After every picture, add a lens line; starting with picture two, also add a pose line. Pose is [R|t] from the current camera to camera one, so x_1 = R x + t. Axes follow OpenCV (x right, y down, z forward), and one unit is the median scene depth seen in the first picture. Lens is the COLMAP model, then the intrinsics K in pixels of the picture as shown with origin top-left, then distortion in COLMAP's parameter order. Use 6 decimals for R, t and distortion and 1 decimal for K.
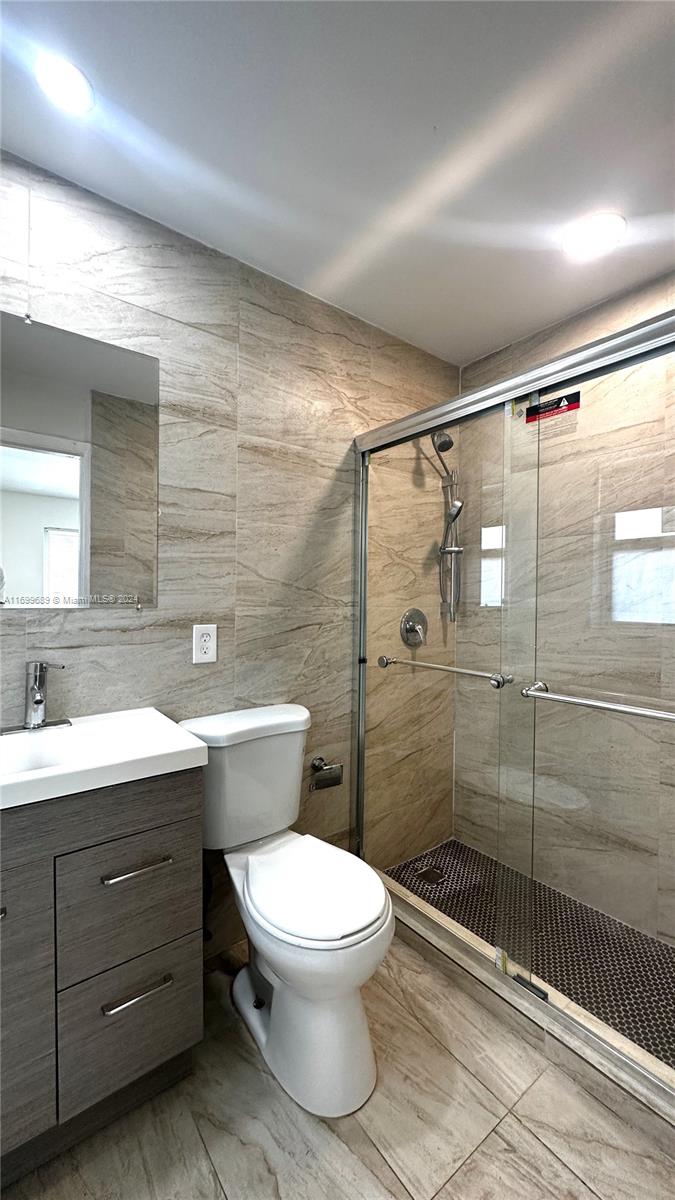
lens RADIAL K [[478.4, 0, 337.5], [0, 478.4, 600.0], [0, 0, 1]] dist [-0.001749, 0.000578]
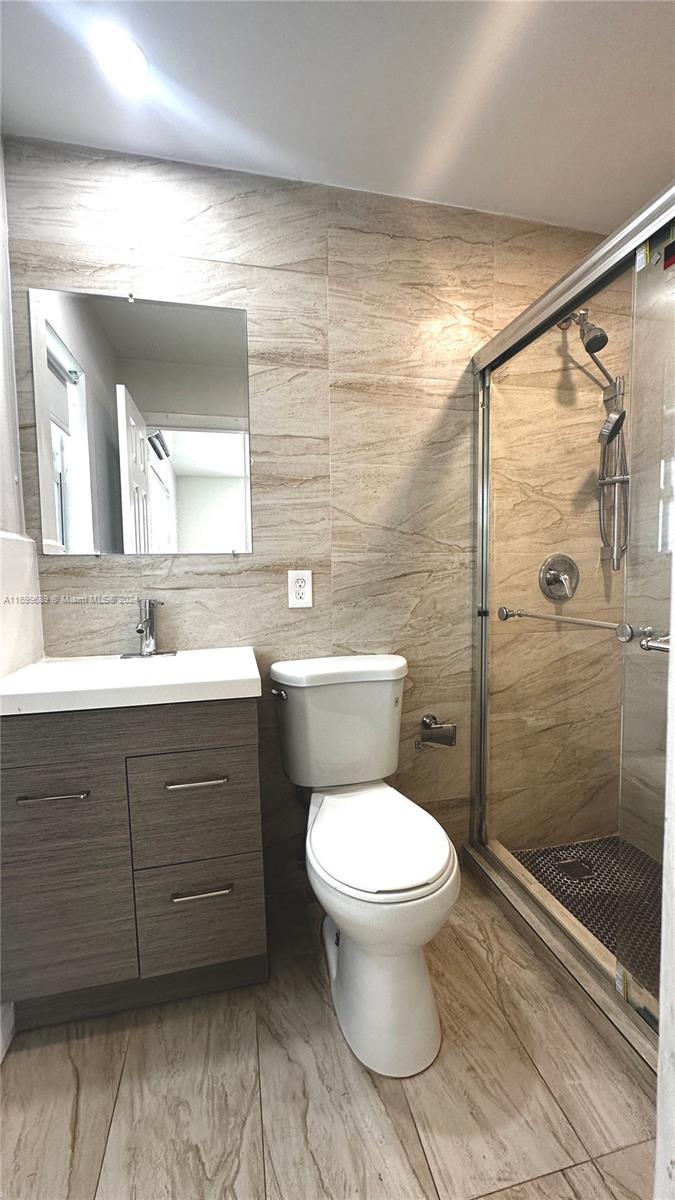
lens RADIAL K [[478.4, 0, 337.5], [0, 478.4, 600.0], [0, 0, 1]] dist [-0.001749, 0.000578]
pose [[0.907328, 0.003296, -0.420410, 0.213626], [0.020562, 0.998425, 0.052205, 0.060724], [0.419919, -0.056011, 0.905831, 0.105934]]
